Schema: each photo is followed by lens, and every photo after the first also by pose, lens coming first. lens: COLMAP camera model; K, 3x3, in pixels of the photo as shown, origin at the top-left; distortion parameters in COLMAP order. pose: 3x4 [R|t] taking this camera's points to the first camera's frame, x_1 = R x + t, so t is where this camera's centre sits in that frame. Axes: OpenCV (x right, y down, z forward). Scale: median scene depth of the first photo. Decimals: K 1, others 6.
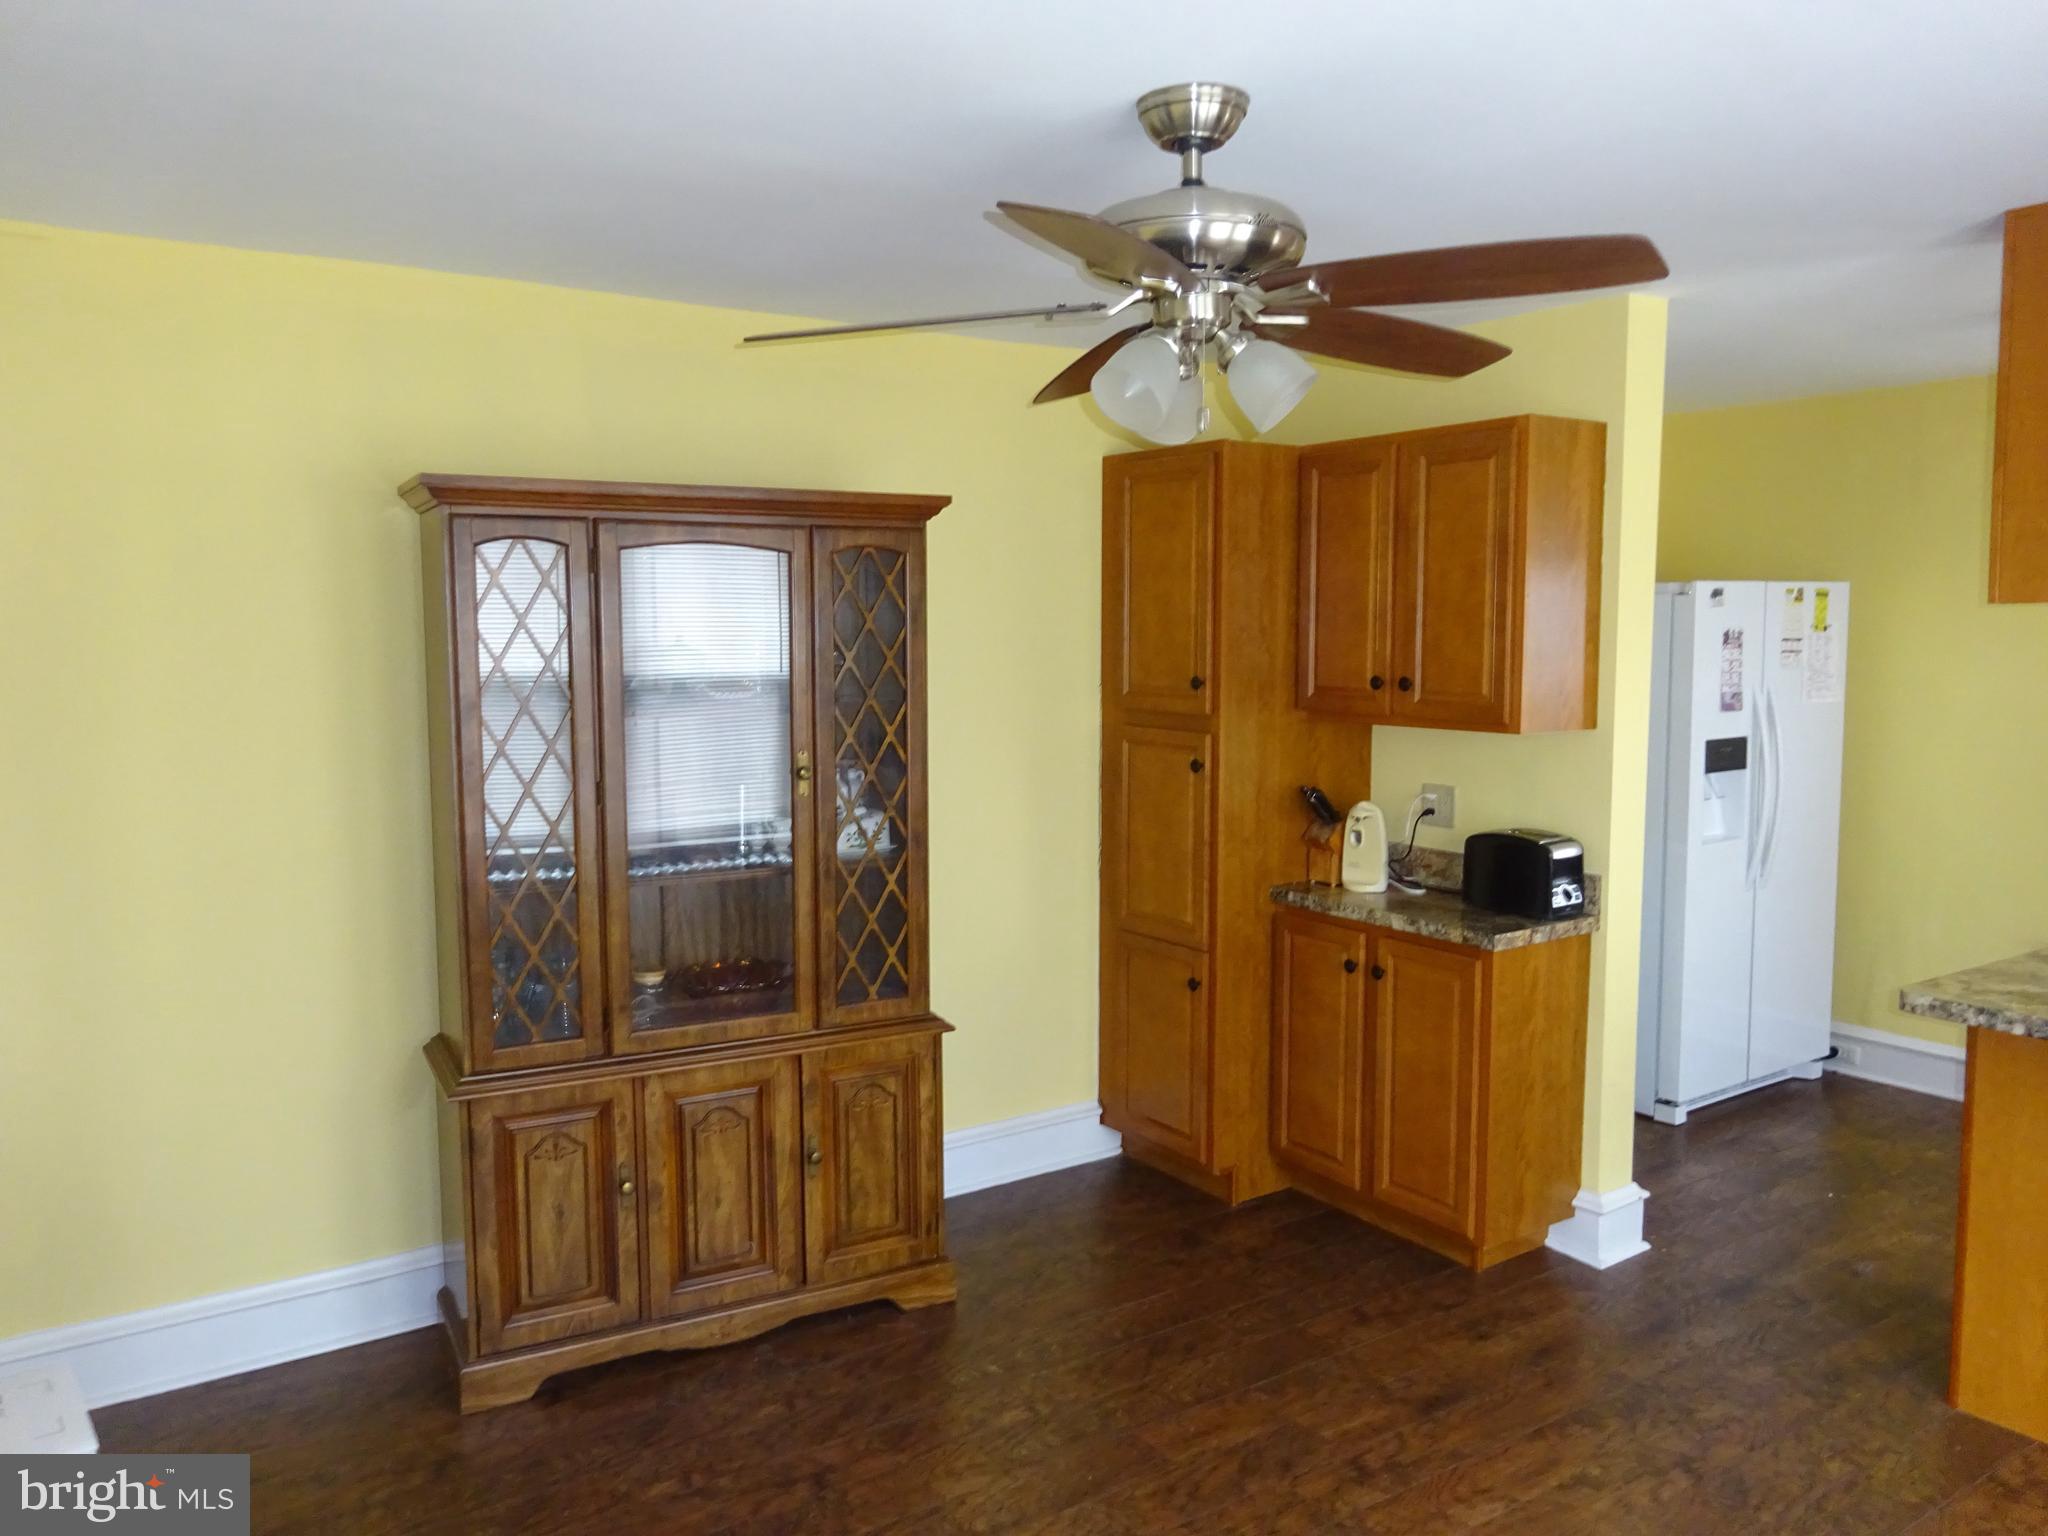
lens RADIAL K [[1434.4, 0, 1024.0], [0, 1434.4, 768.0], [0, 0, 1]] dist [0.003313, -0.031019]
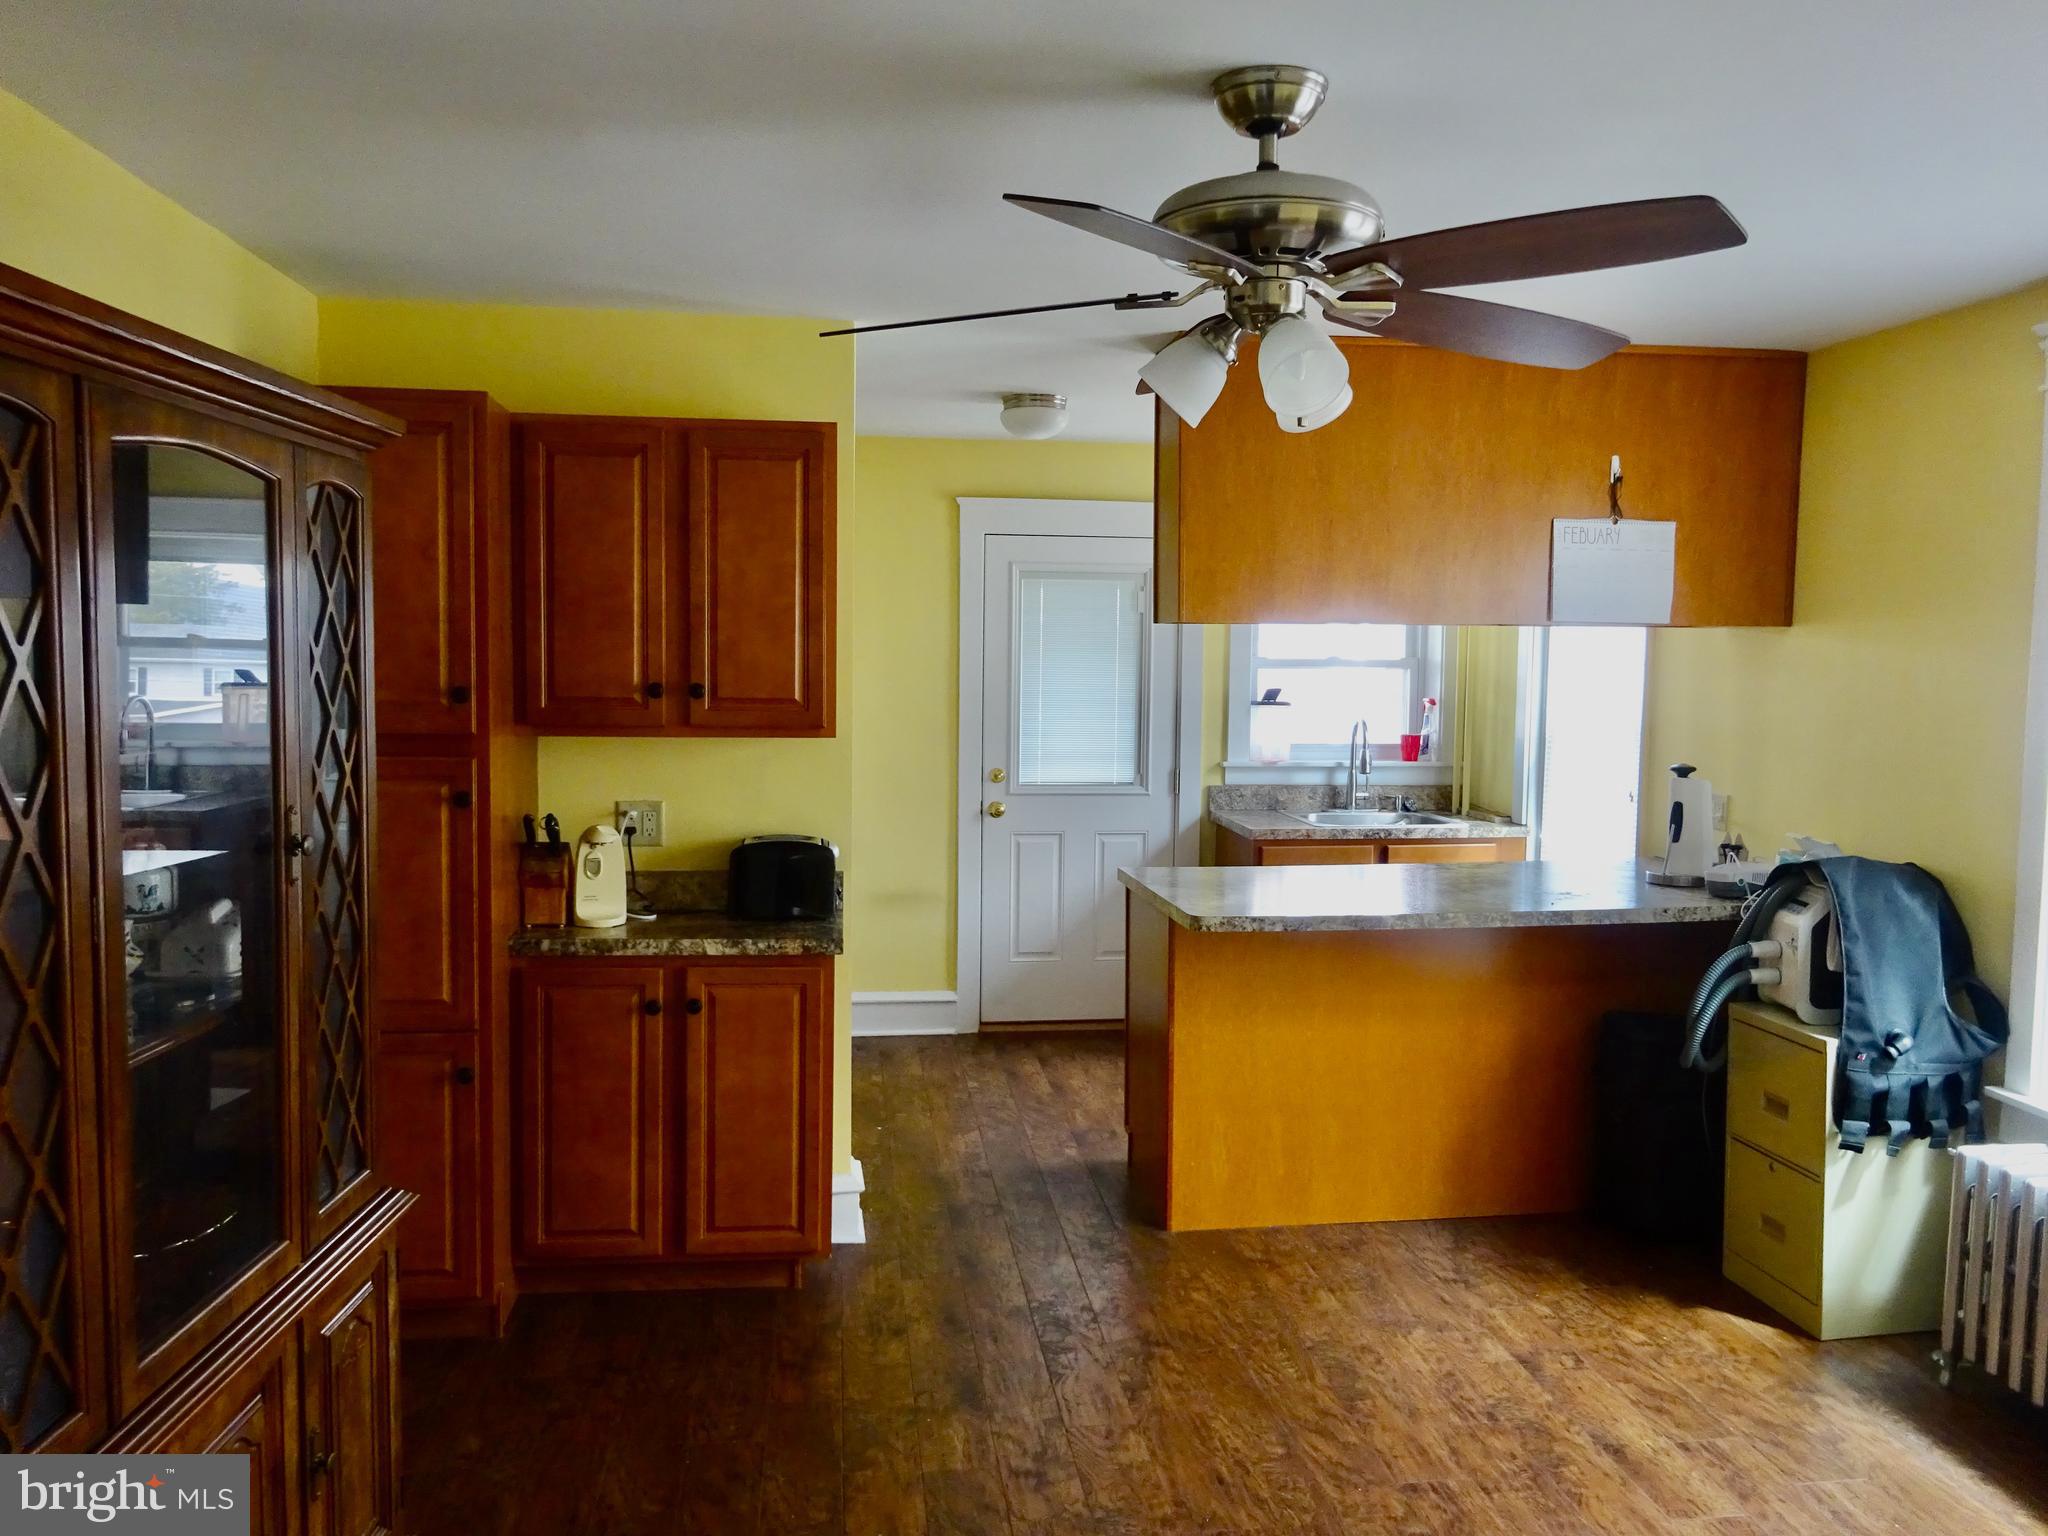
lens RADIAL K [[1446.7, 0, 1024.0], [0, 1446.7, 768.0], [0, 0, 1]] dist [-0.005104, -0.002466]
pose [[0.469955, -0.053433, 0.881071, -0.462028], [0.067357, 0.997427, 0.024562, -0.017502], [-0.880116, 0.047803, 0.472345, 0.374994]]
